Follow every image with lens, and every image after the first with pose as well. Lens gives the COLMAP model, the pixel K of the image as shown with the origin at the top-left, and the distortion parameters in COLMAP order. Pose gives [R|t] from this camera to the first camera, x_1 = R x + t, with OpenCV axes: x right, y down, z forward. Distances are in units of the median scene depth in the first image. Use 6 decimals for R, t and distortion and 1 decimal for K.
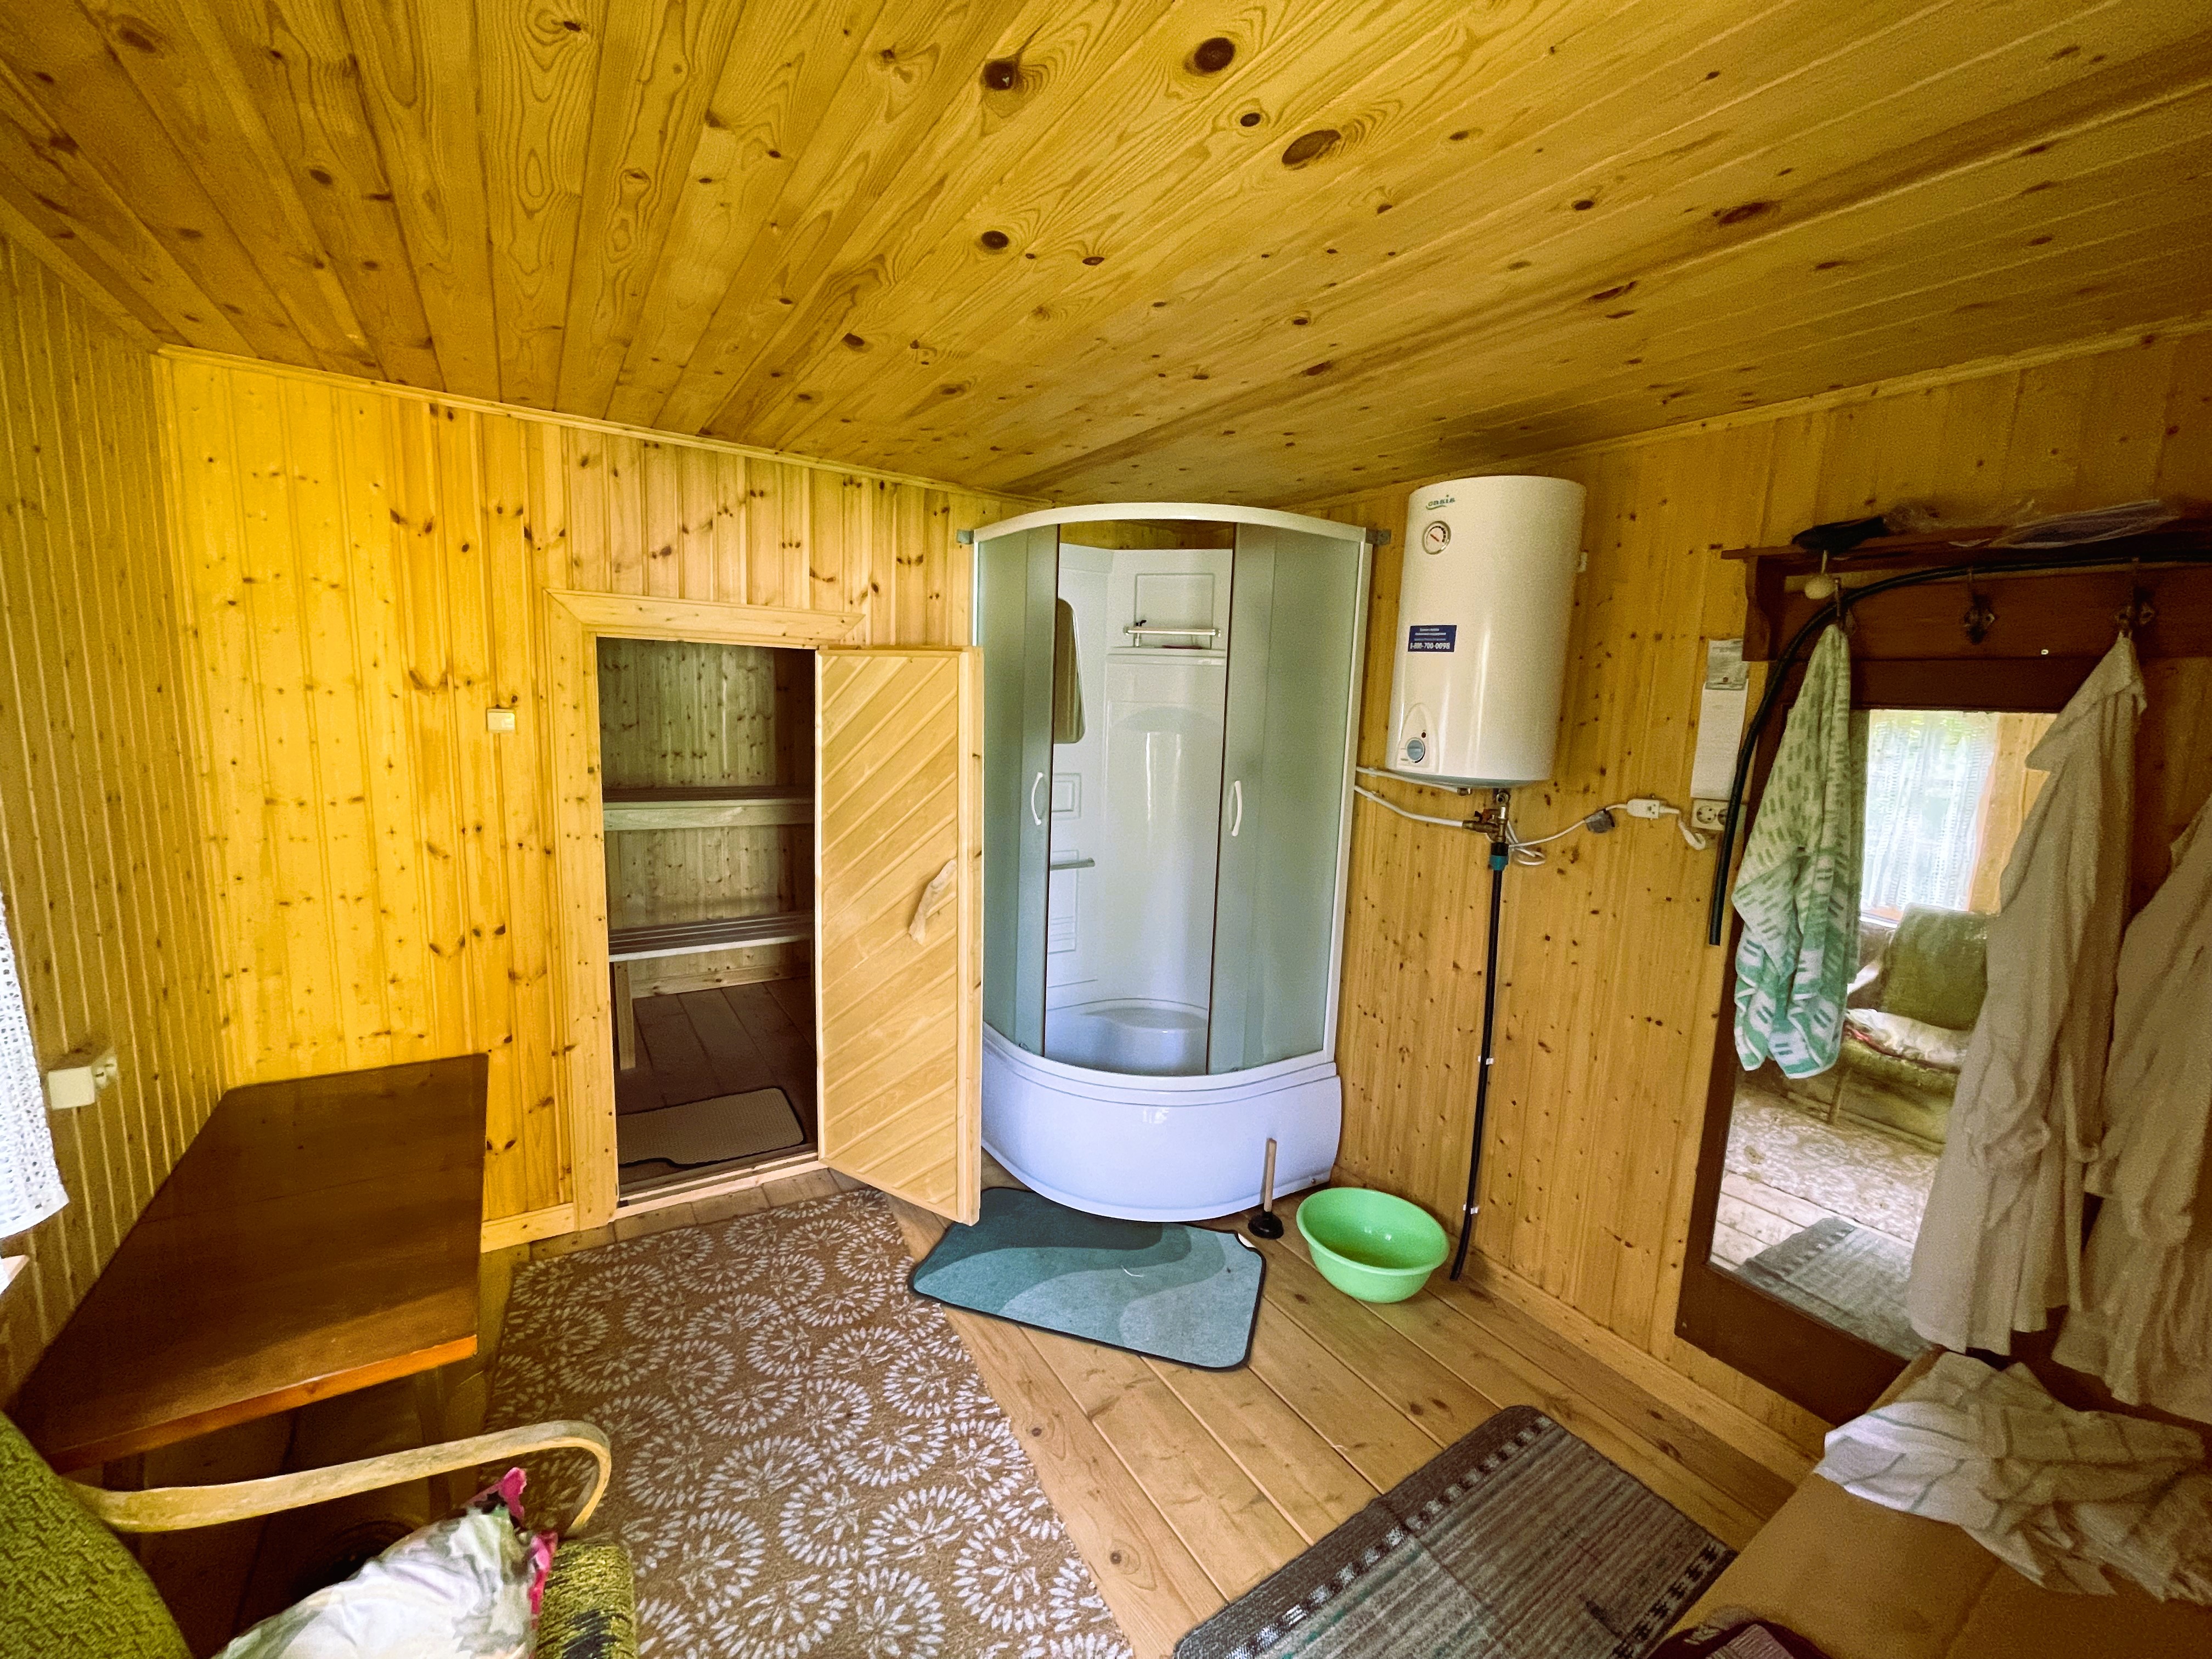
lens RADIAL K [[897.5, 0, 1111.6], [0, 897.5, 826.5], [0, 0, 1]] dist [-0.001609, -0.000267]
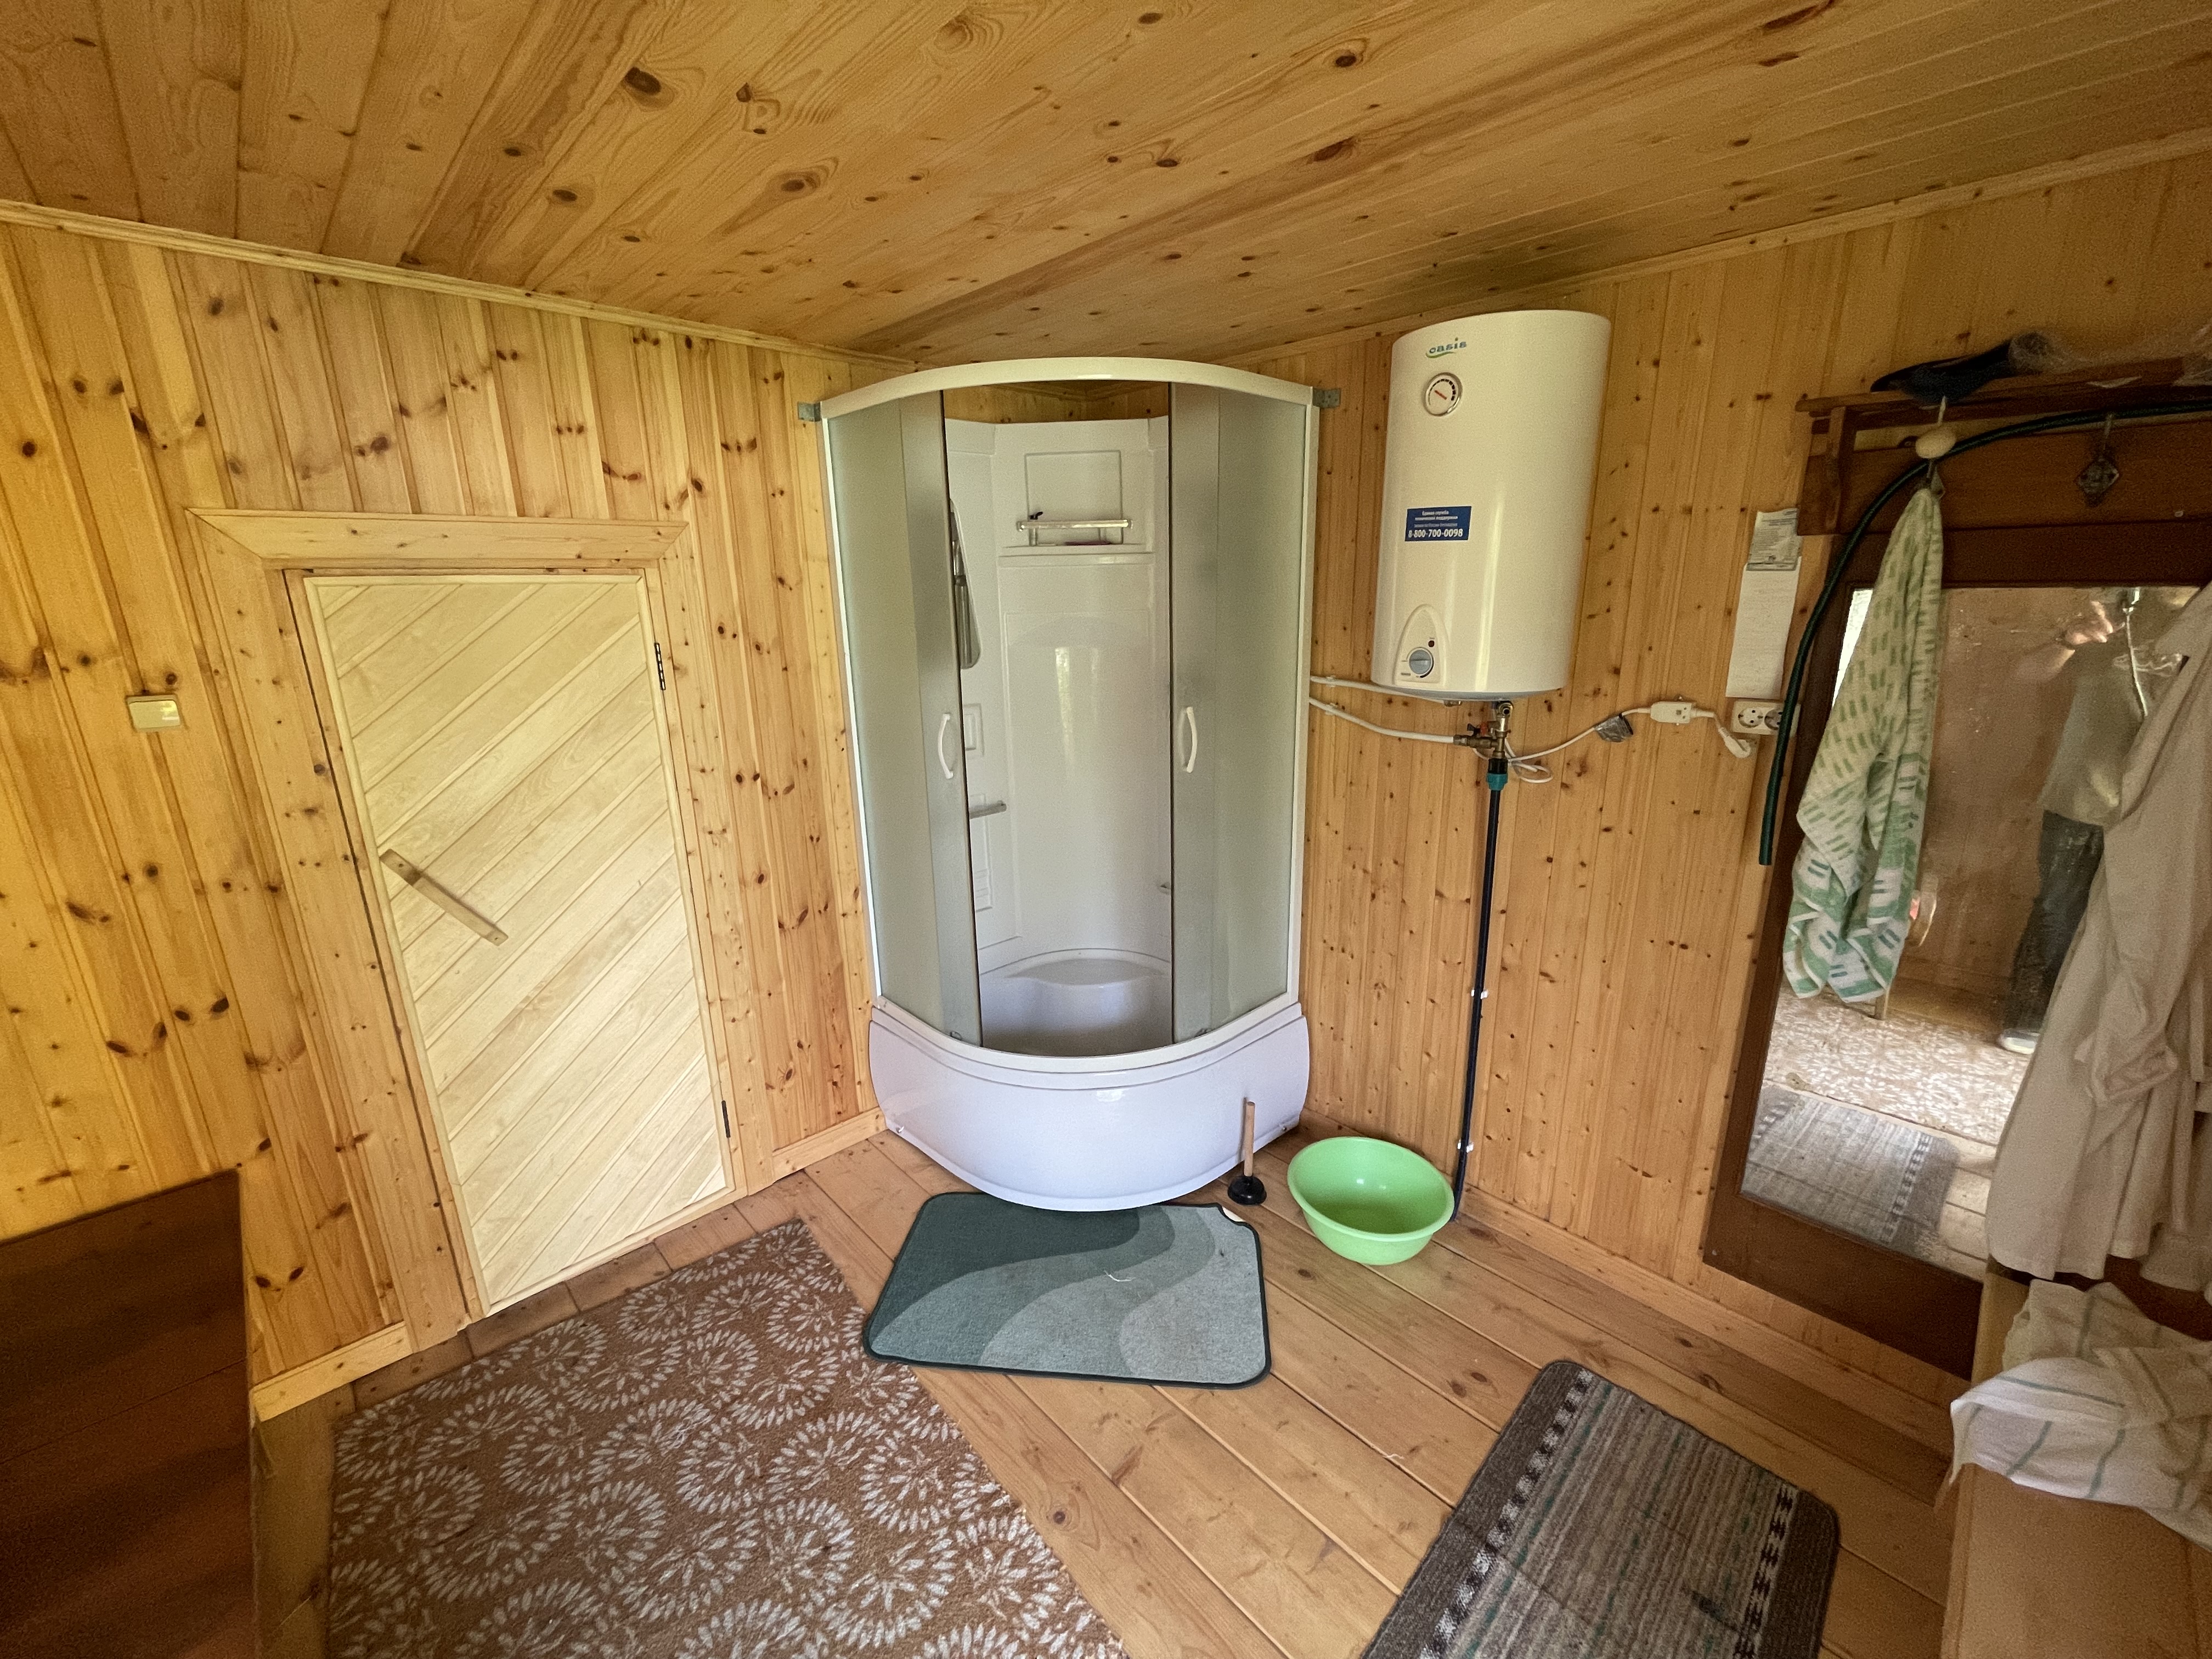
lens RADIAL K [[897.5, 0, 1109.7], [0, 897.5, 827.2], [0, 0, 1]] dist [-0.001609, -0.000267]
pose [[0.981398, -0.102513, 0.162327, -0.098162], [0.081850, 0.988230, 0.129236, -0.066202], [-0.173665, -0.113546, 0.978237, 0.218896]]
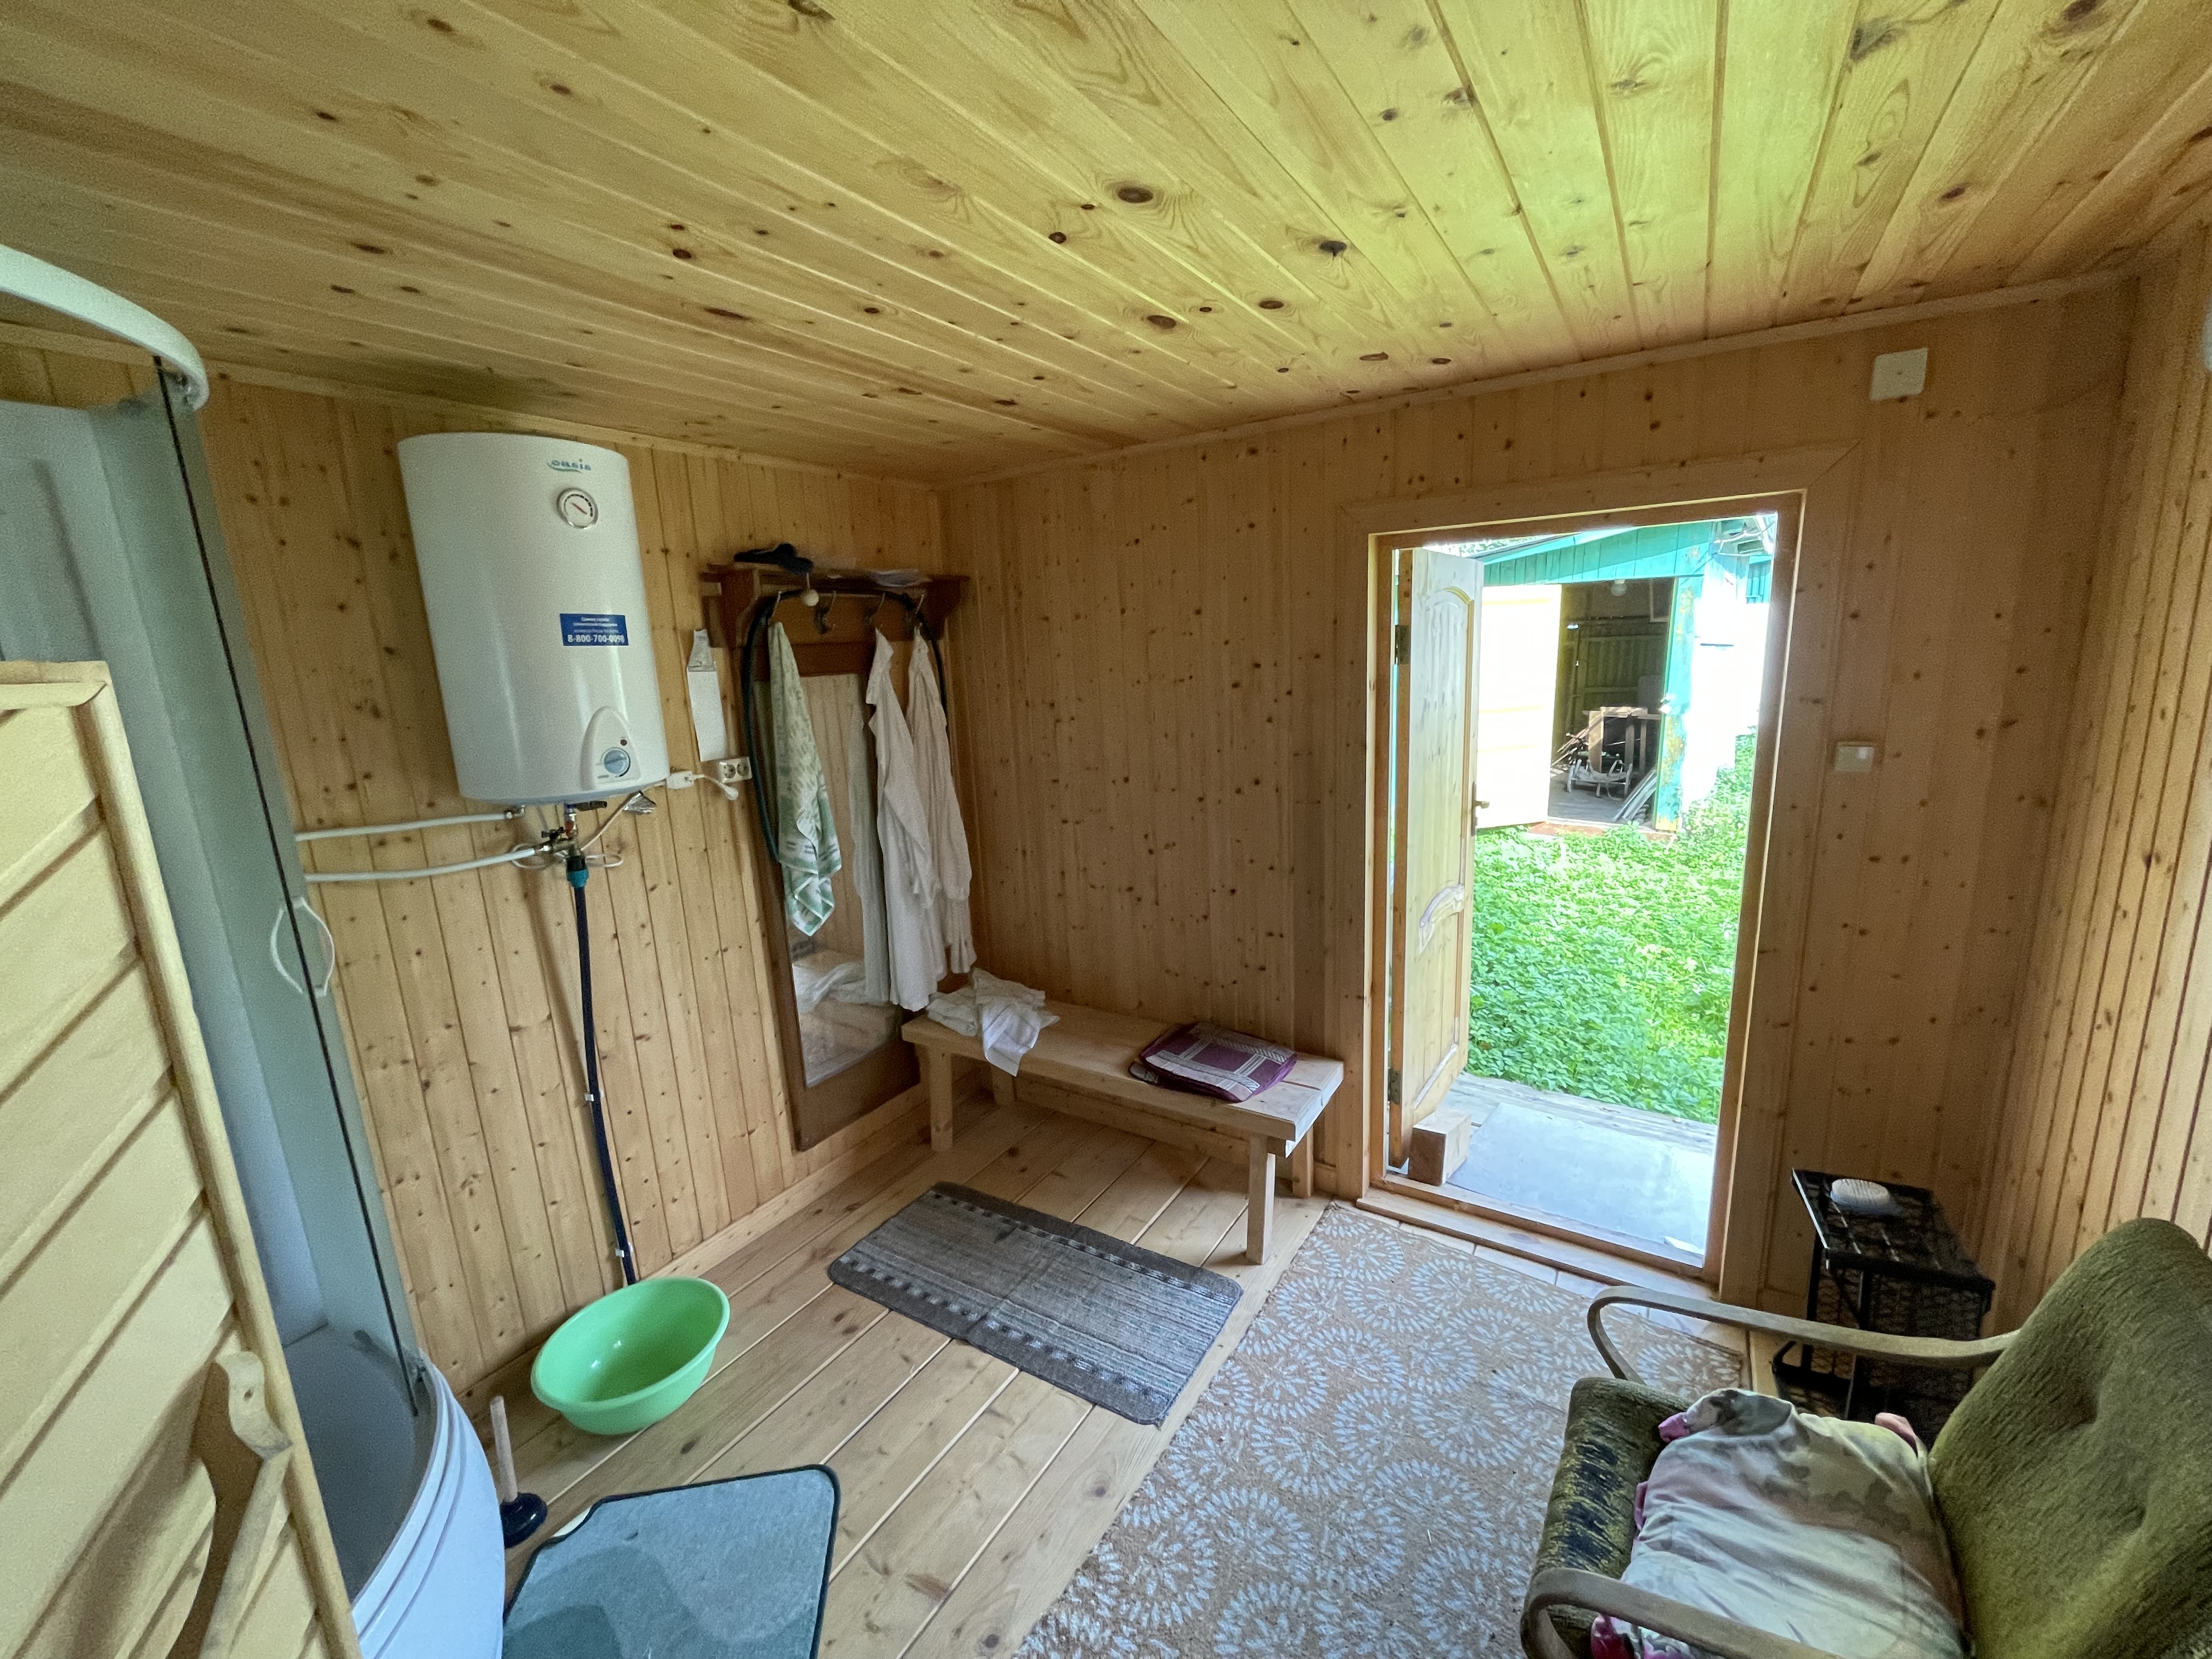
lens RADIAL K [[897.5, 0, 1099.9], [0, 897.5, 826.6], [0, 0, 1]] dist [-0.001609, -0.000267]
pose [[-0.408654, -0.205007, 0.889367, -0.623132], [0.158716, 0.943637, 0.290445, -0.204503], [-0.898783, 0.259848, -0.353084, 0.918521]]
